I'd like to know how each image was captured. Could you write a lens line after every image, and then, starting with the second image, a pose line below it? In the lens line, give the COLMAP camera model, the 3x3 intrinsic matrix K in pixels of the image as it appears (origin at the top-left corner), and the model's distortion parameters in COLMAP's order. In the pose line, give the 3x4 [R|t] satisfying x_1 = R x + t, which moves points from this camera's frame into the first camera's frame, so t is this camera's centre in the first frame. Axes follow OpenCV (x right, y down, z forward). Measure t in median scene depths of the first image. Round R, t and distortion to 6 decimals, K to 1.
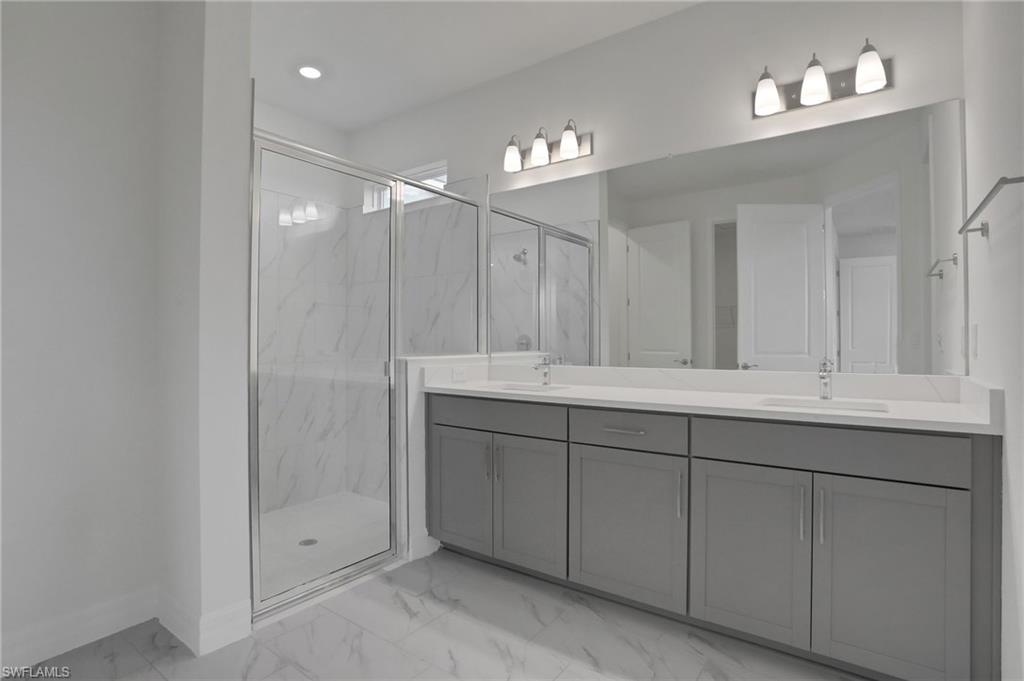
lens RADIAL K [[510.5, 0, 512.0], [0, 510.5, 340.5], [0, 0, 1]] dist [-0.015821, 0.000037]
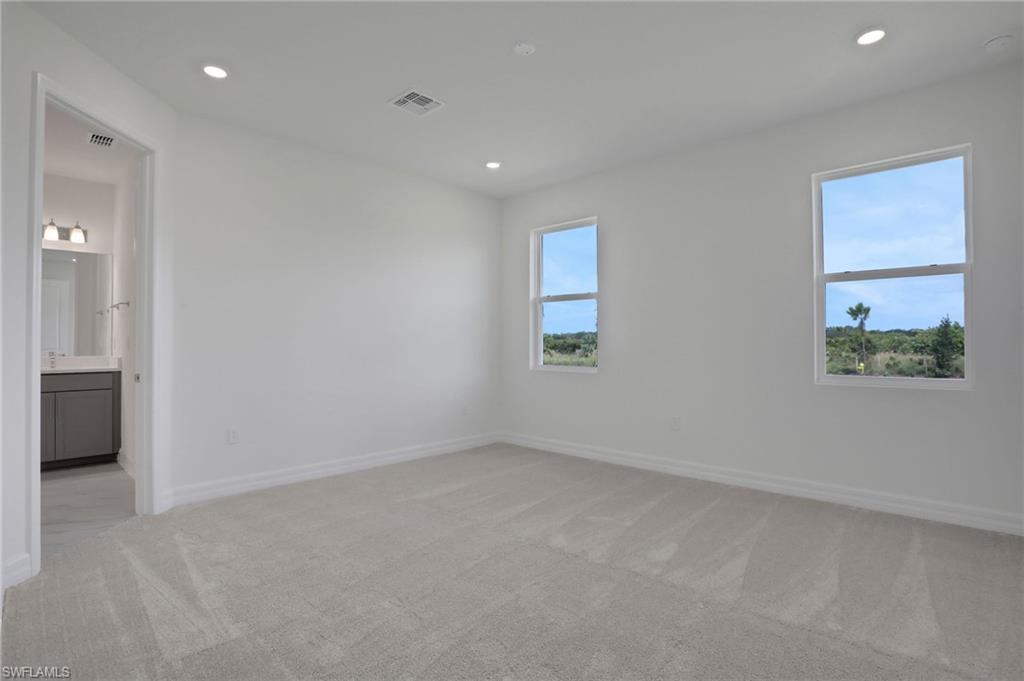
lens RADIAL K [[510.5, 0, 512.0], [0, 510.5, 340.5], [0, 0, 1]] dist [-0.015821, 0.000037]
pose [[0.167837, 0.010330, 0.985761, -1.485028], [-0.009205, 0.999918, -0.008911, -0.009105], [-0.985772, -0.007578, 0.167918, -1.654124]]
